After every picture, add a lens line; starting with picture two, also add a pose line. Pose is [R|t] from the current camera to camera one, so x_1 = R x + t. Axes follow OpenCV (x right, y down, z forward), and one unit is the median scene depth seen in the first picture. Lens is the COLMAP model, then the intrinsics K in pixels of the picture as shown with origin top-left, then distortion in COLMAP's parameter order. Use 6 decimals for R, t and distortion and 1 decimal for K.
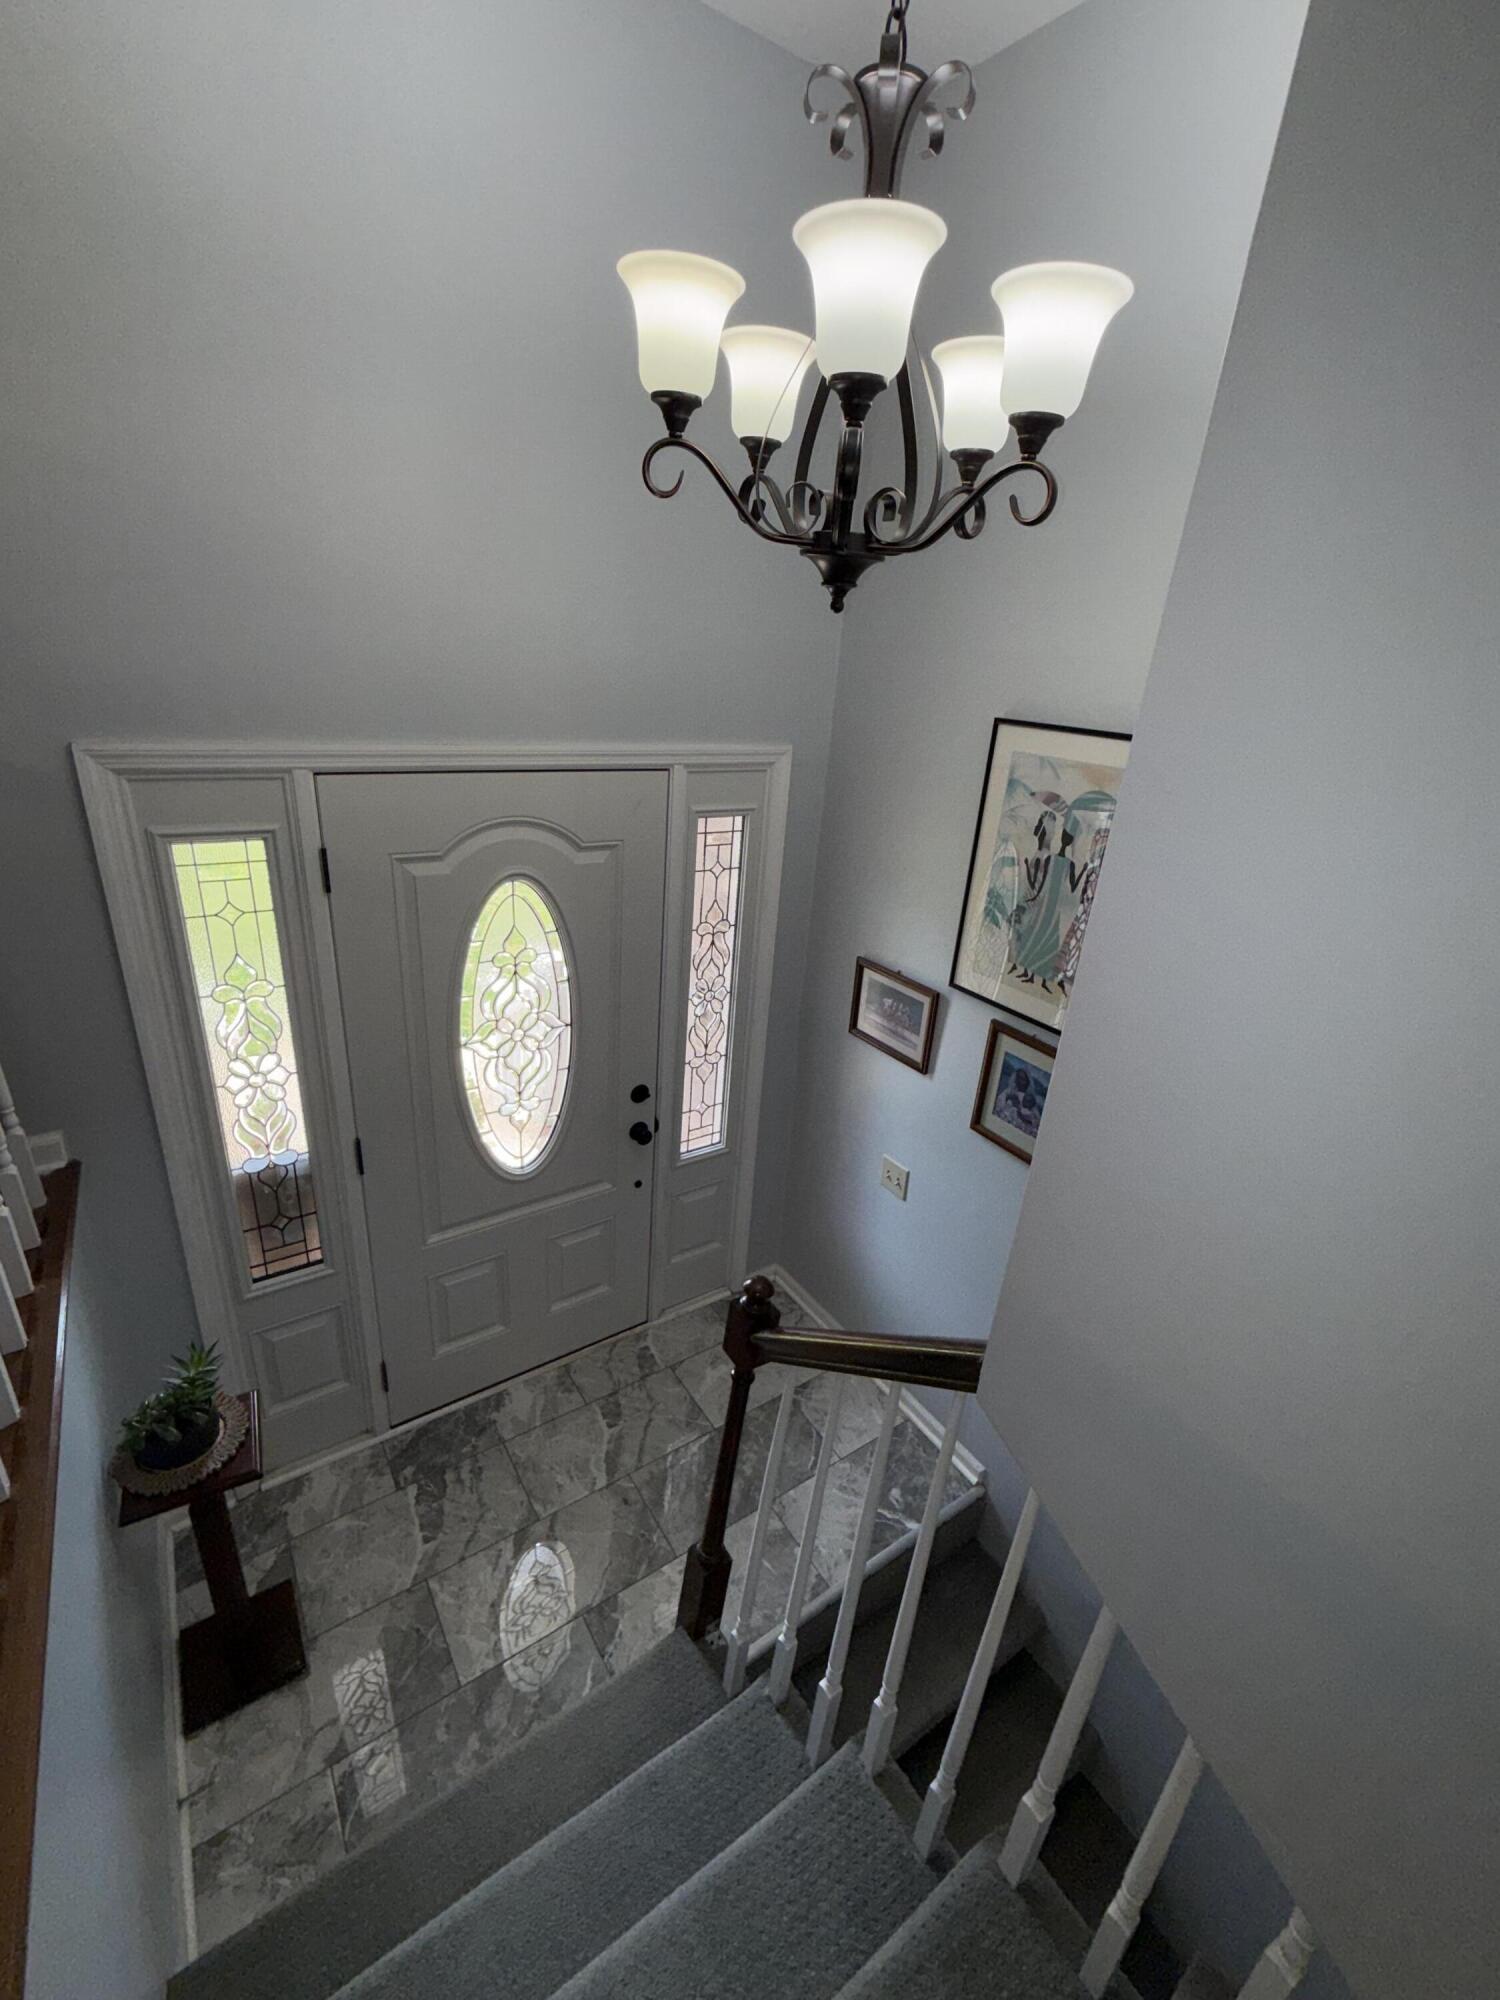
lens RADIAL K [[849.3, 0, 756.0], [0, 849.3, 999.0], [0, 0, 1]] dist [0.014723, 0.000906]
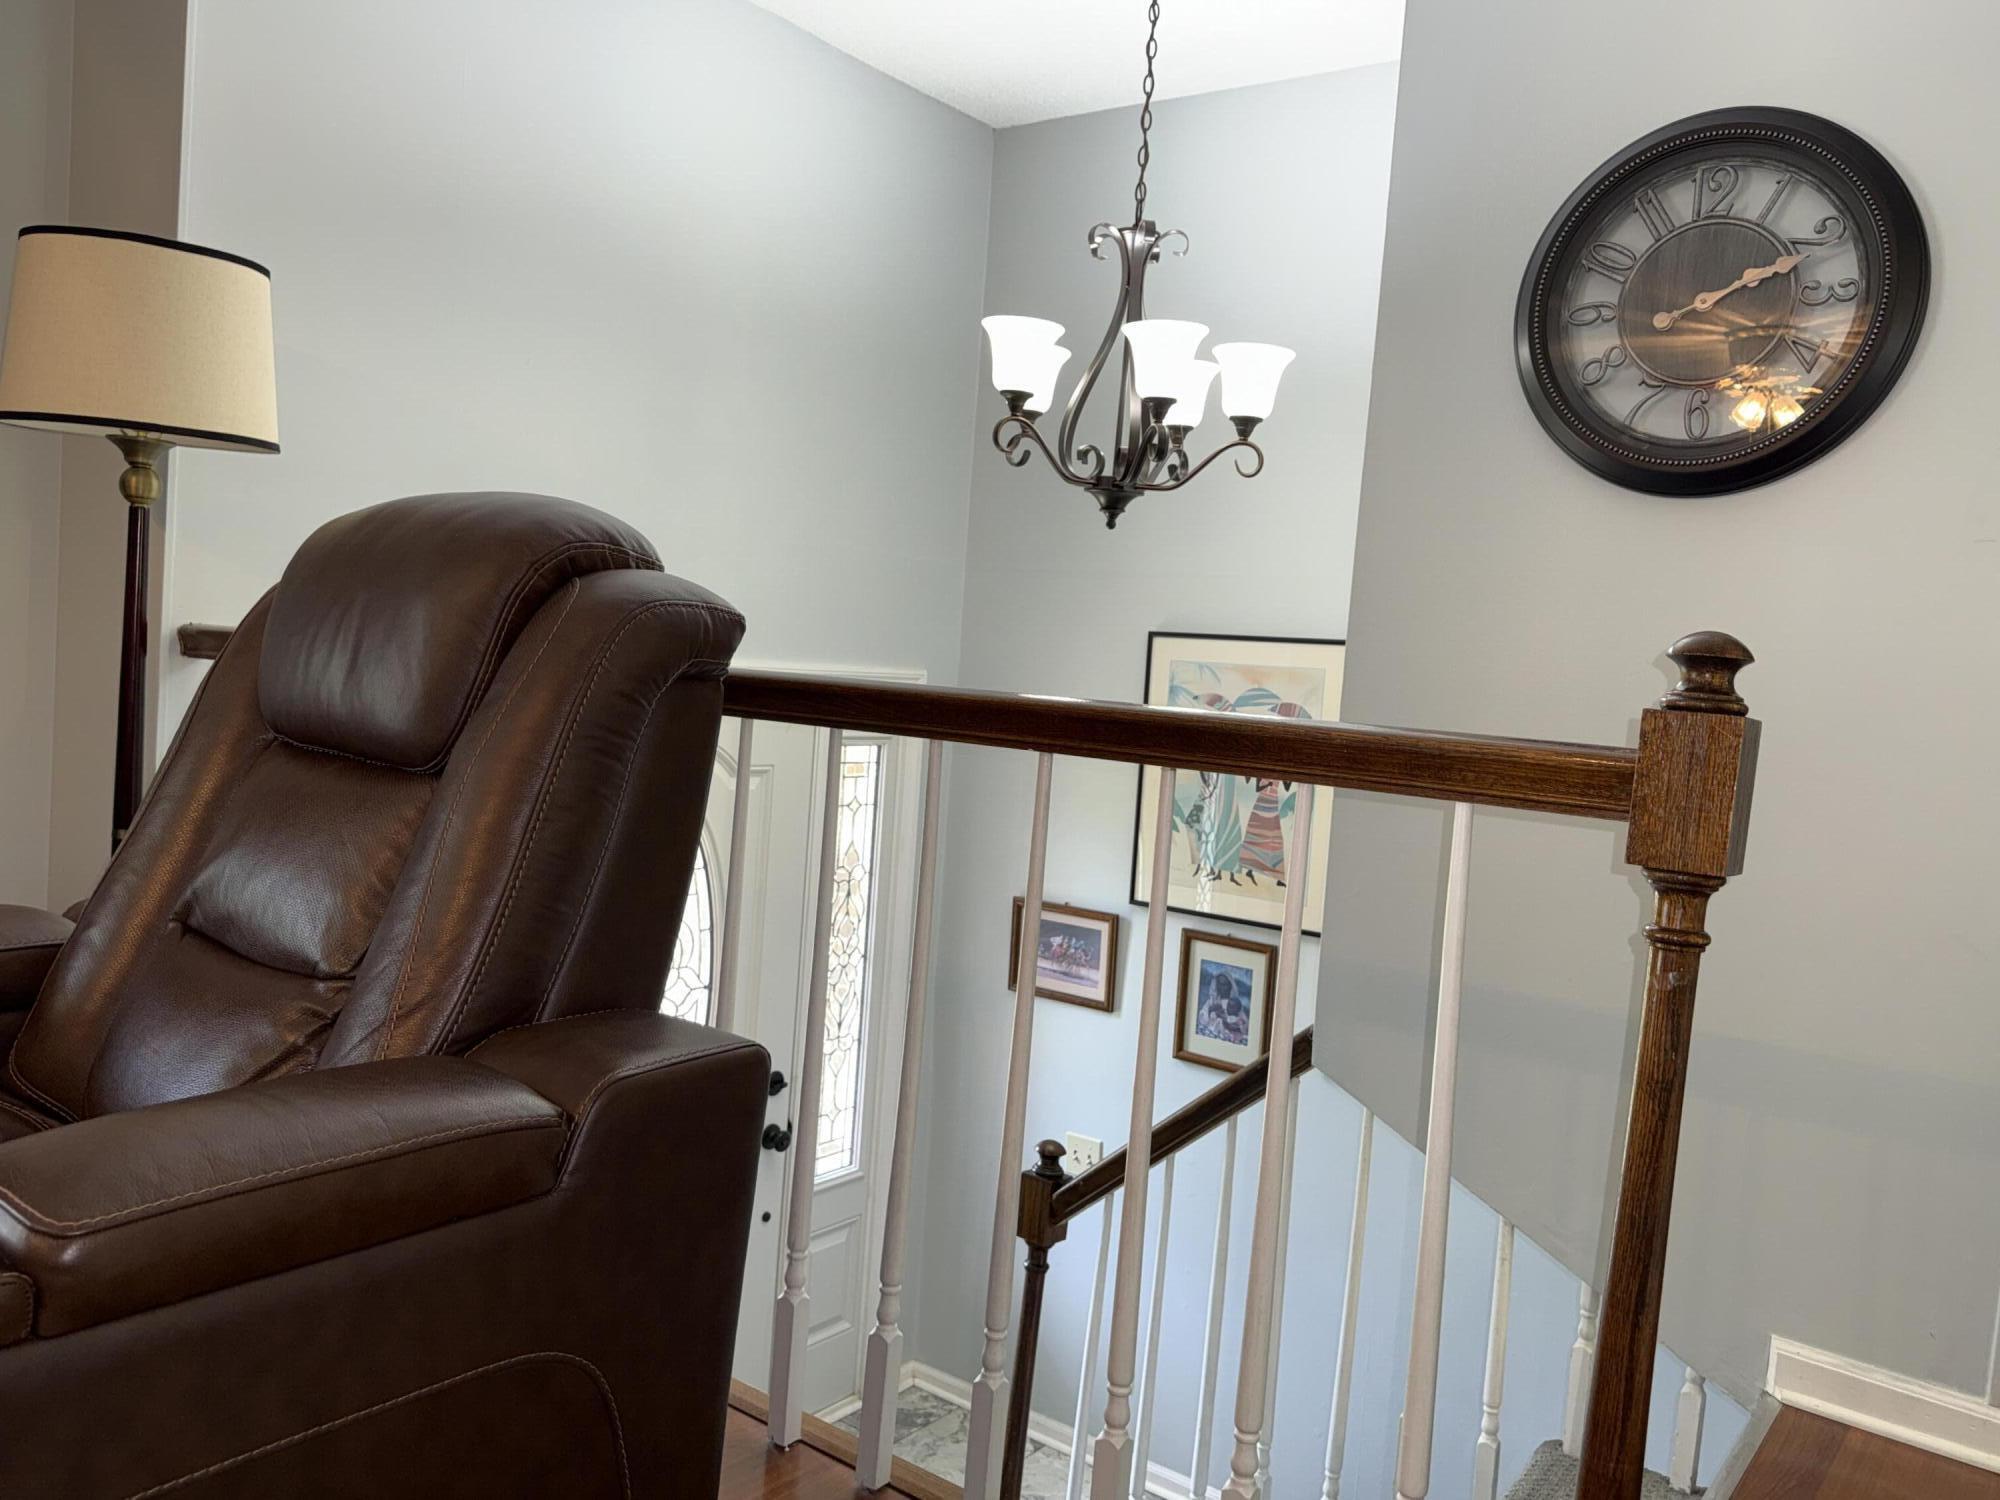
lens RADIAL K [[1522.7, 0, 996.3], [0, 1522.7, 754.1], [0, 0, 1]] dist [0.087417, 0.000759]
pose [[0.950667, -0.030960, 0.308666, -0.462172], [0.121676, 0.952488, -0.279216, 0.301917], [-0.285356, 0.302999, 0.909266, -0.582464]]
